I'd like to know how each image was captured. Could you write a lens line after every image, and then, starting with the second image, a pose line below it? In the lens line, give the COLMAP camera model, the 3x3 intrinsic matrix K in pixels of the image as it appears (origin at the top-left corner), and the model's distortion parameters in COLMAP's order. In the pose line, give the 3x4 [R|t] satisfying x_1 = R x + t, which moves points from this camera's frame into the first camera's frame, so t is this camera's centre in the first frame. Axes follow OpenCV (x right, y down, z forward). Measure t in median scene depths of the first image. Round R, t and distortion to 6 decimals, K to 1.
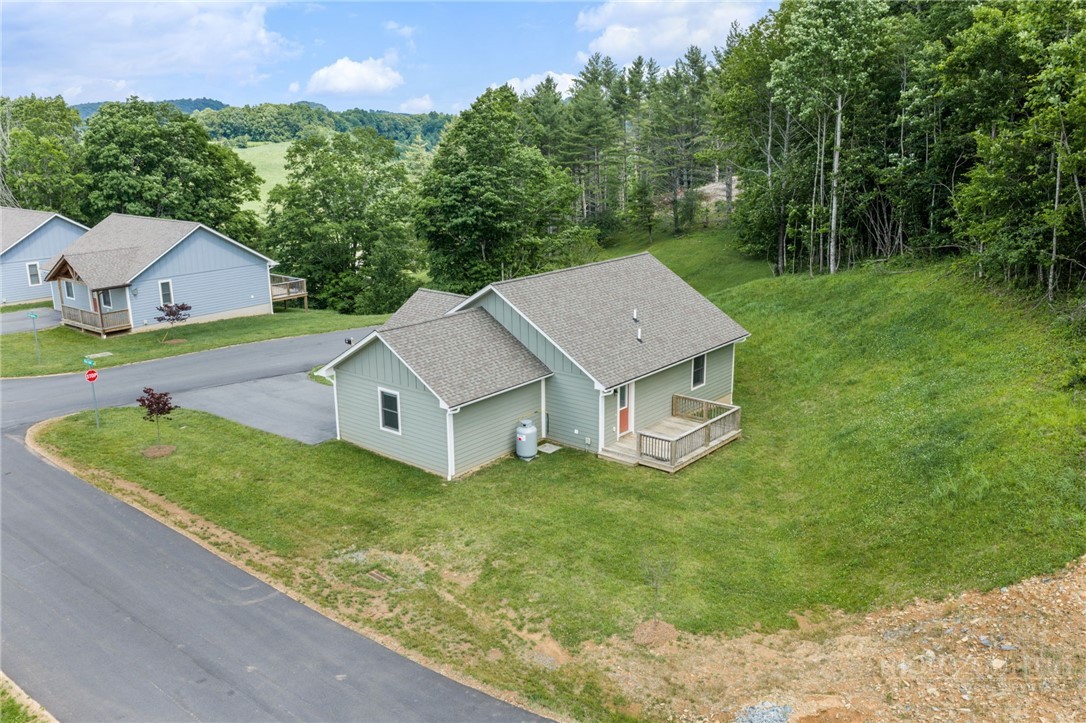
lens RADIAL K [[907.5, 0, 533.1], [0, 907.5, 362.6], [0, 0, 1]] dist [0.036953, -0.000981]
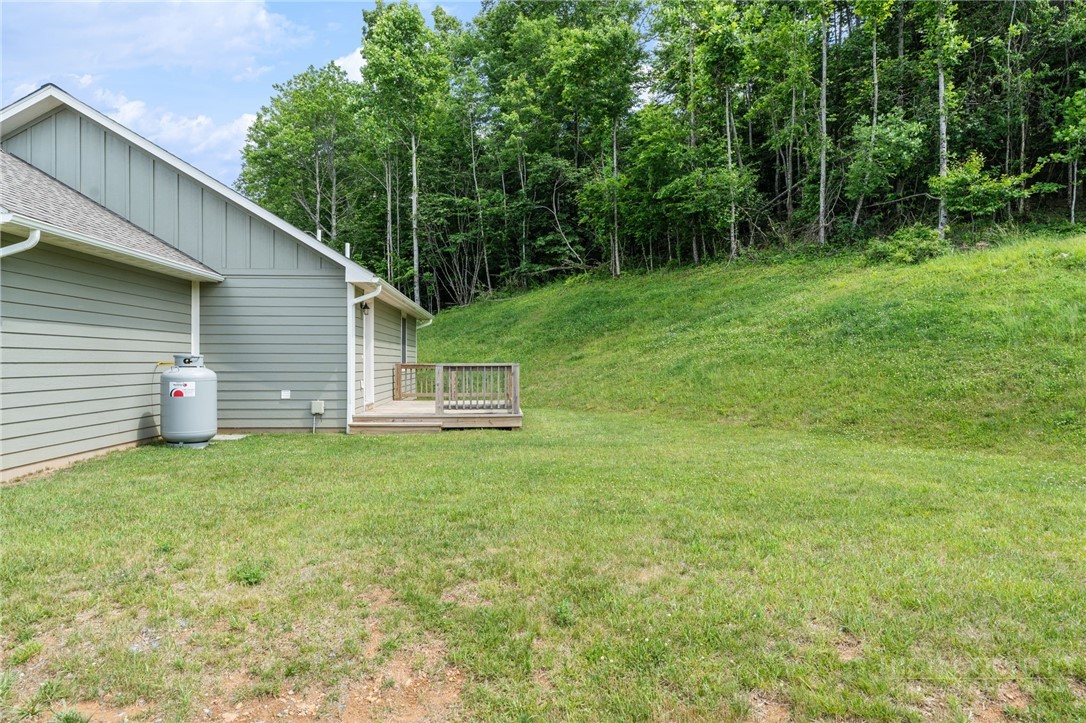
lens RADIAL K [[695.2, 0, 539.6], [0, 695.2, 357.9], [0, 0, 1]] dist [0.004572, -0.004371]
pose [[0.721319, 0.015829, 0.692422, -0.135452], [0.171551, 0.964503, -0.200759, 0.189783], [-0.671021, 0.263597, 0.692999, 0.804699]]
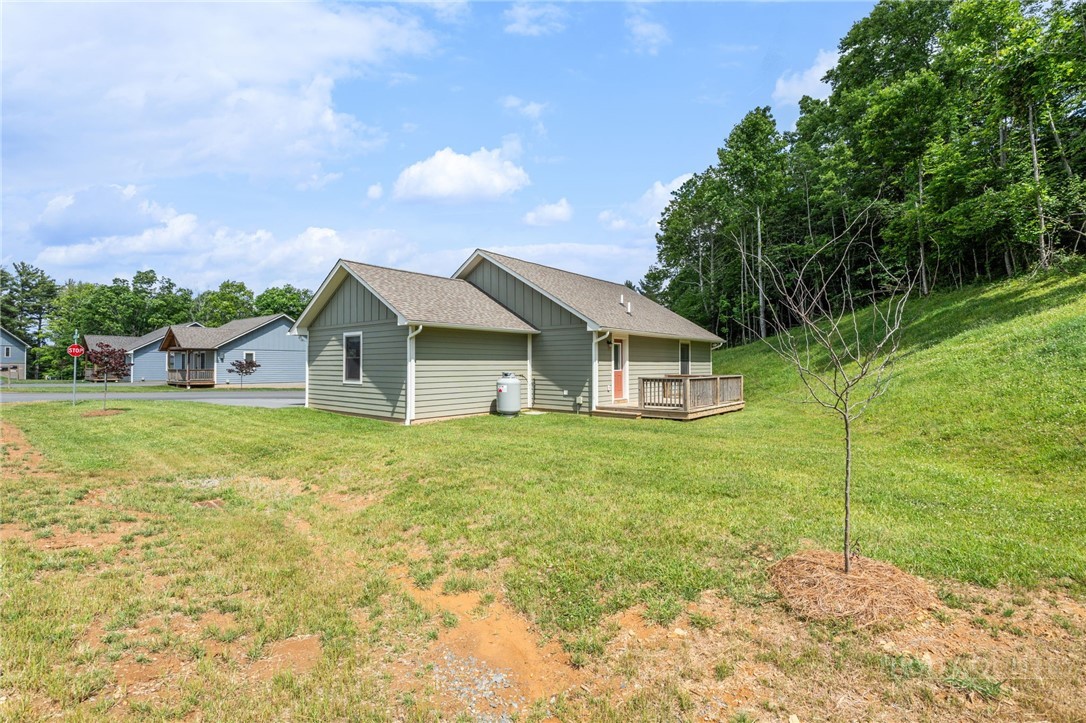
lens RADIAL K [[485.3, 0, 539.7], [0, 485.3, 362.5], [0, 0, 1]] dist [-0.001389, 0.000122]
pose [[0.999929, 0.011235, 0.003993, 0.024118], [-0.009767, 0.963843, -0.266292, 0.215578], [-0.006840, 0.266234, 0.963884, 0.659122]]
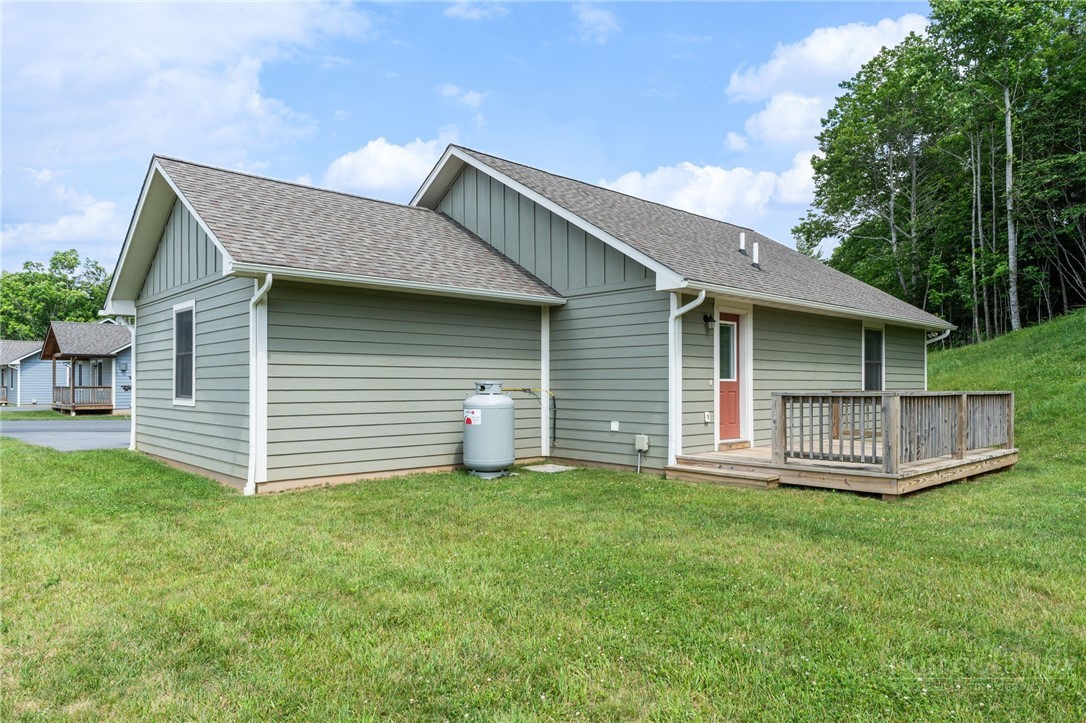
lens RADIAL K [[695.2, 0, 543.2], [0, 695.2, 389.8], [0, 0, 1]] dist [0.004572, -0.004371]
pose [[0.991923, 0.012663, -0.126204, 0.067917], [-0.044396, 0.966724, -0.251939, 0.175709], [0.118815, 0.255507, 0.959479, 0.842882]]
